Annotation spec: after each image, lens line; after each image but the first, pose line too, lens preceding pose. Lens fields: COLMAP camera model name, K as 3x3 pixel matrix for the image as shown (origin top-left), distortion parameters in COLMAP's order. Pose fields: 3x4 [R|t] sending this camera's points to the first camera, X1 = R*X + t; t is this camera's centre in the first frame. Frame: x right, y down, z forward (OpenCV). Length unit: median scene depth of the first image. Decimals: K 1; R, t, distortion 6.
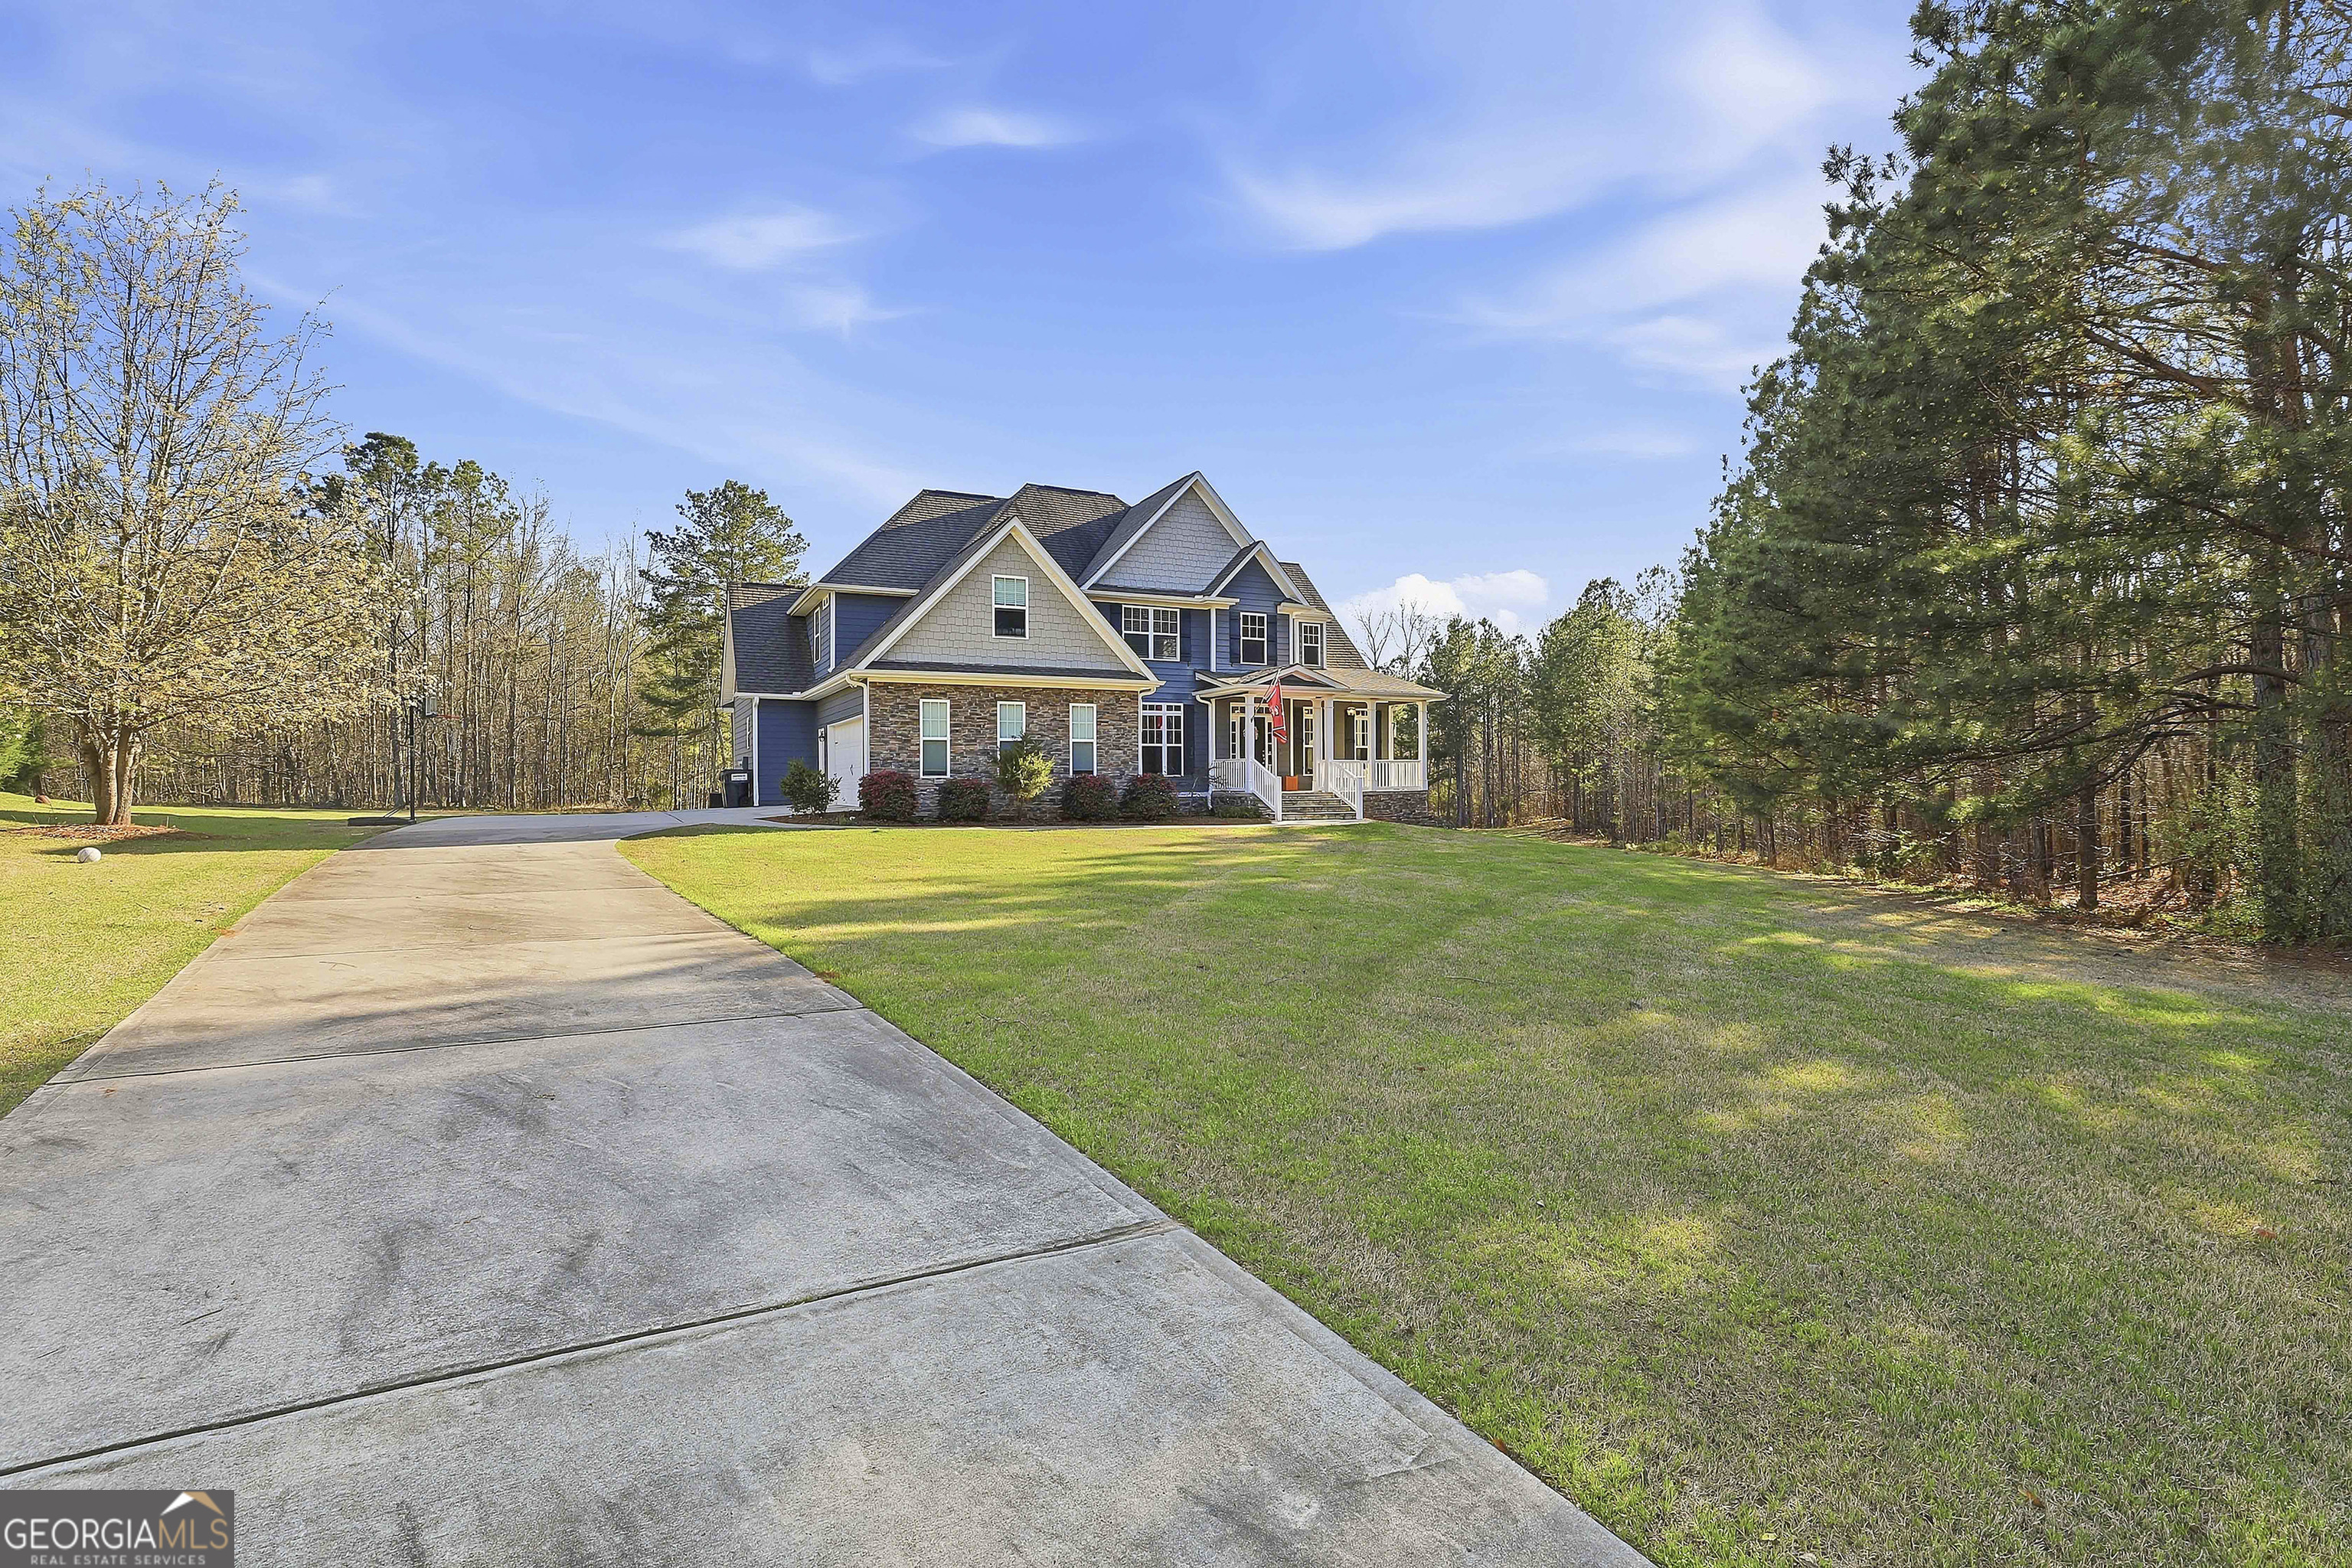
lens RADIAL K [[1075.9, 0, 1184.7], [0, 1075.9, 781.4], [0, 0, 1]] dist [-0.048332, 0.015716]
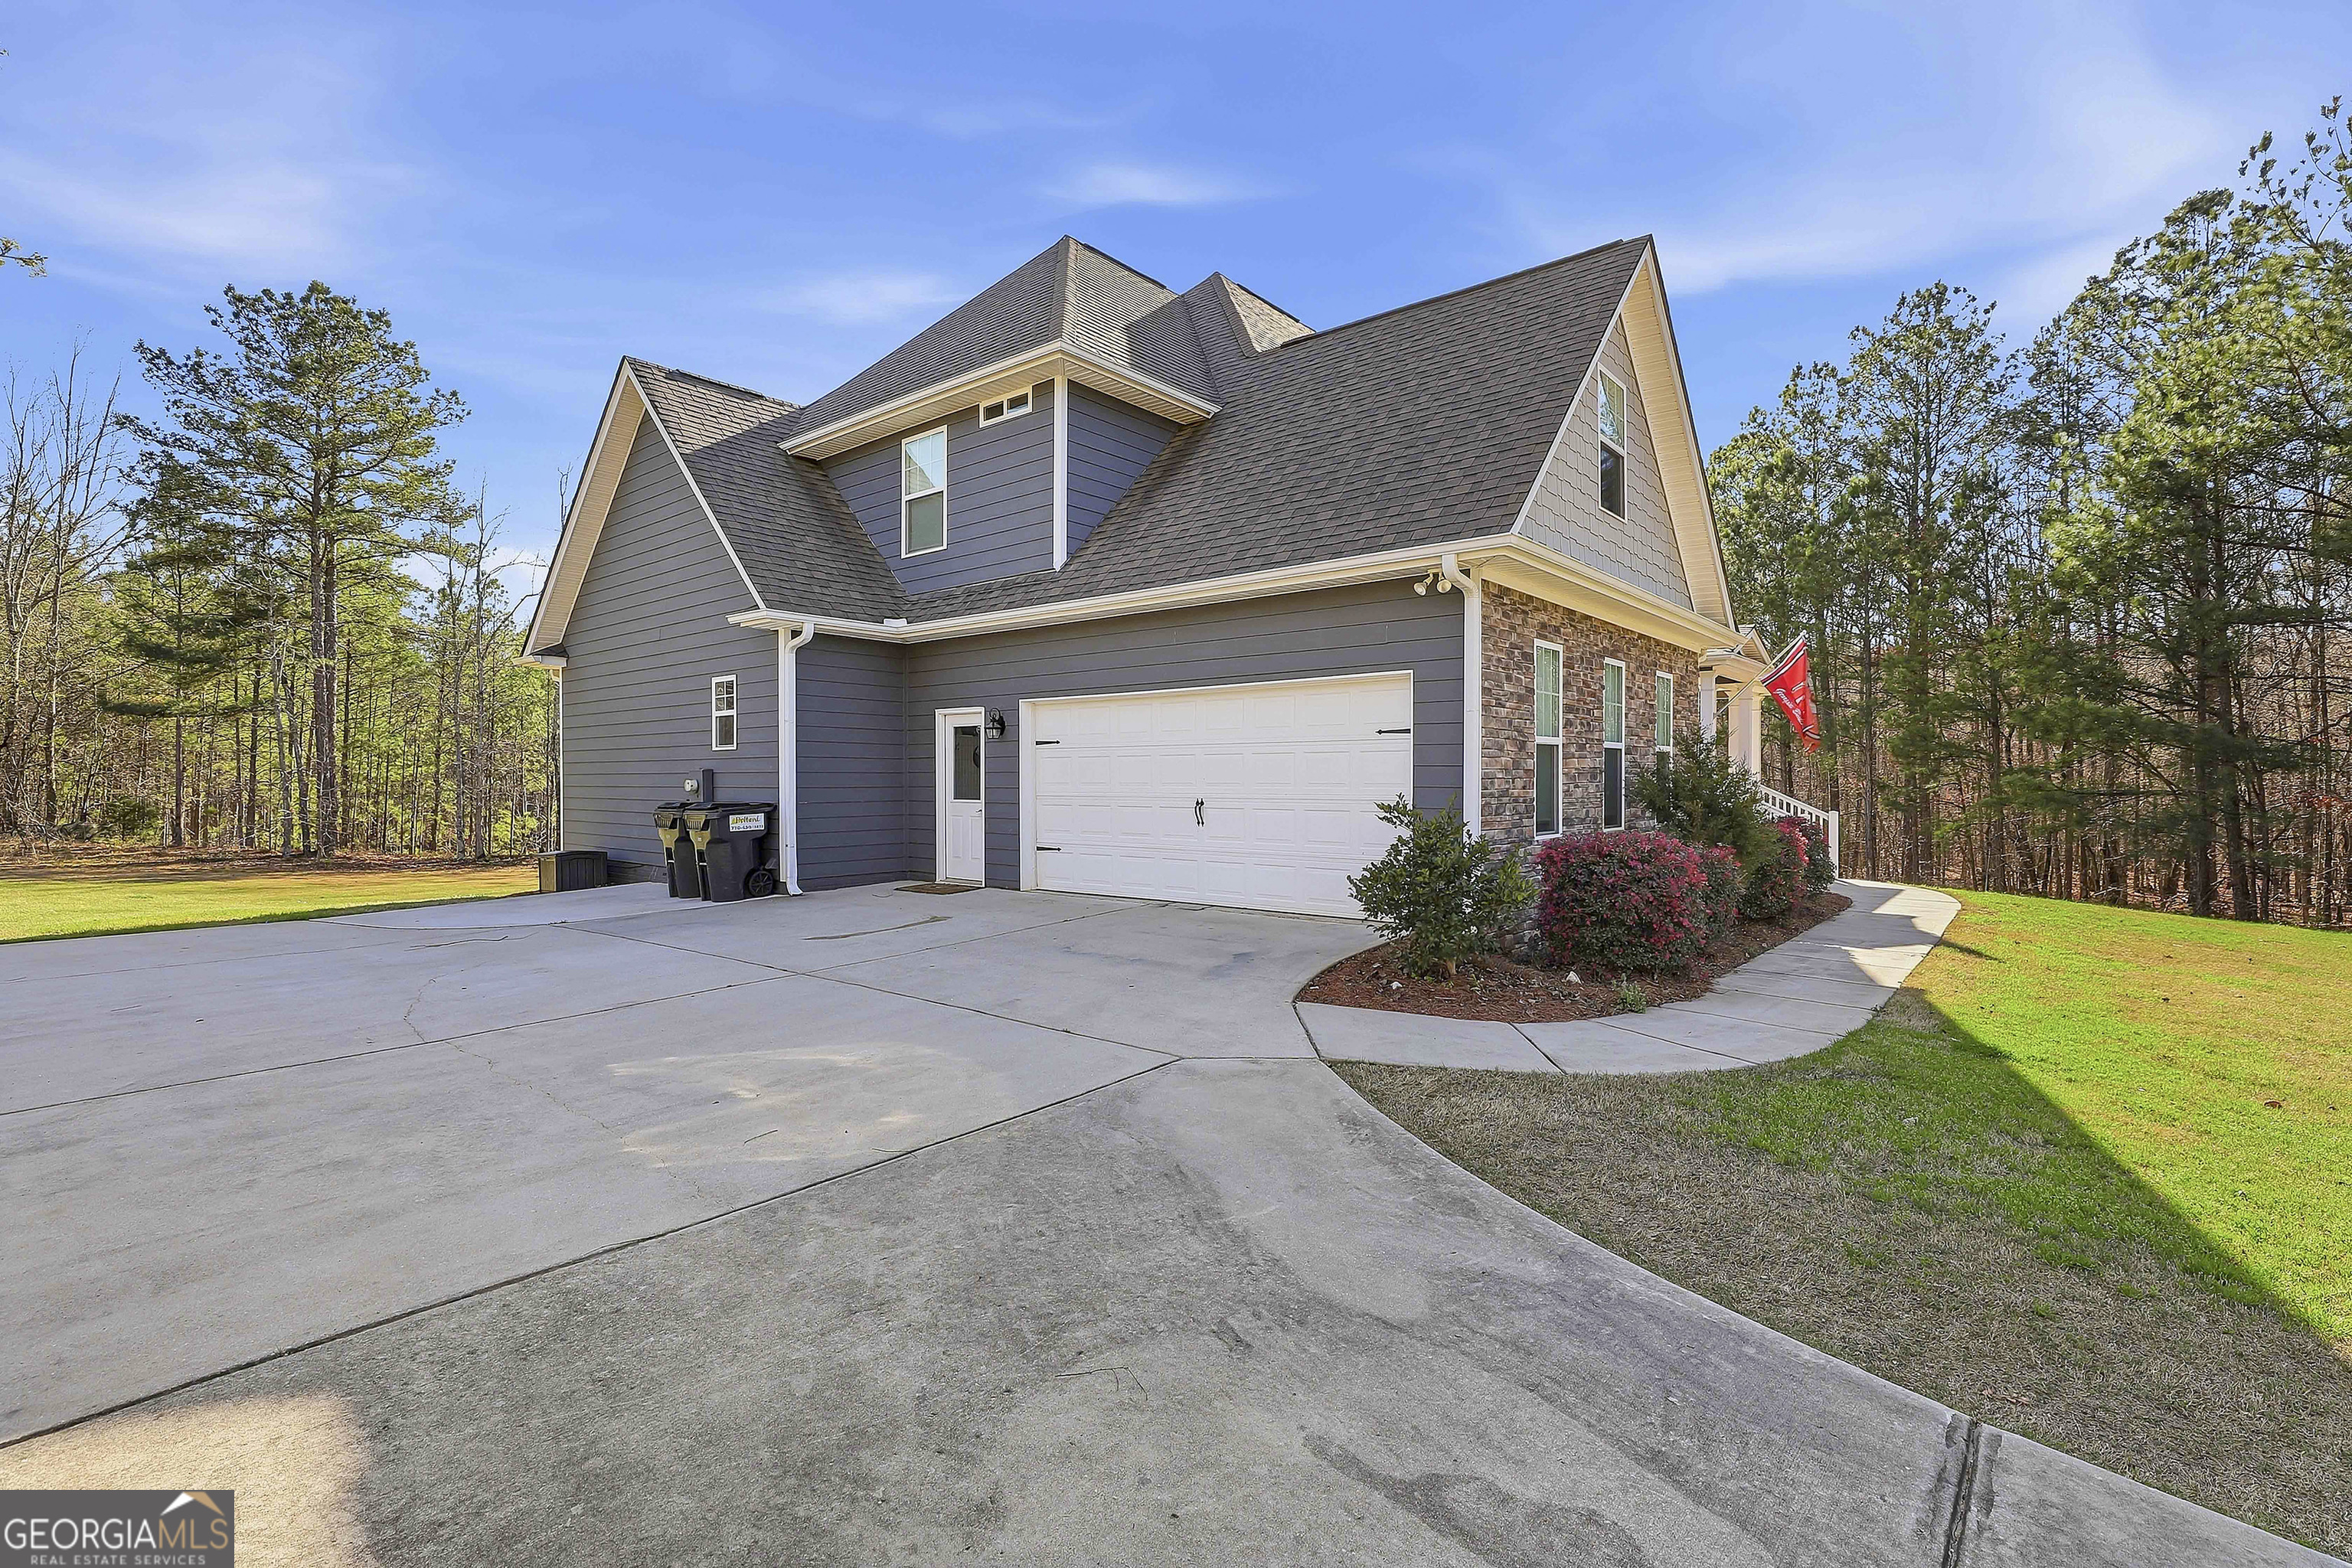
lens RADIAL K [[1075.9, 0, 1184.7], [0, 1075.9, 781.4], [0, 0, 1]] dist [-0.048332, 0.015716]
pose [[0.916633, 0.010417, 0.399594, -0.424986], [-0.008288, 0.999941, -0.007056, -0.017903], [-0.399643, 0.003156, 0.916665, 0.560505]]
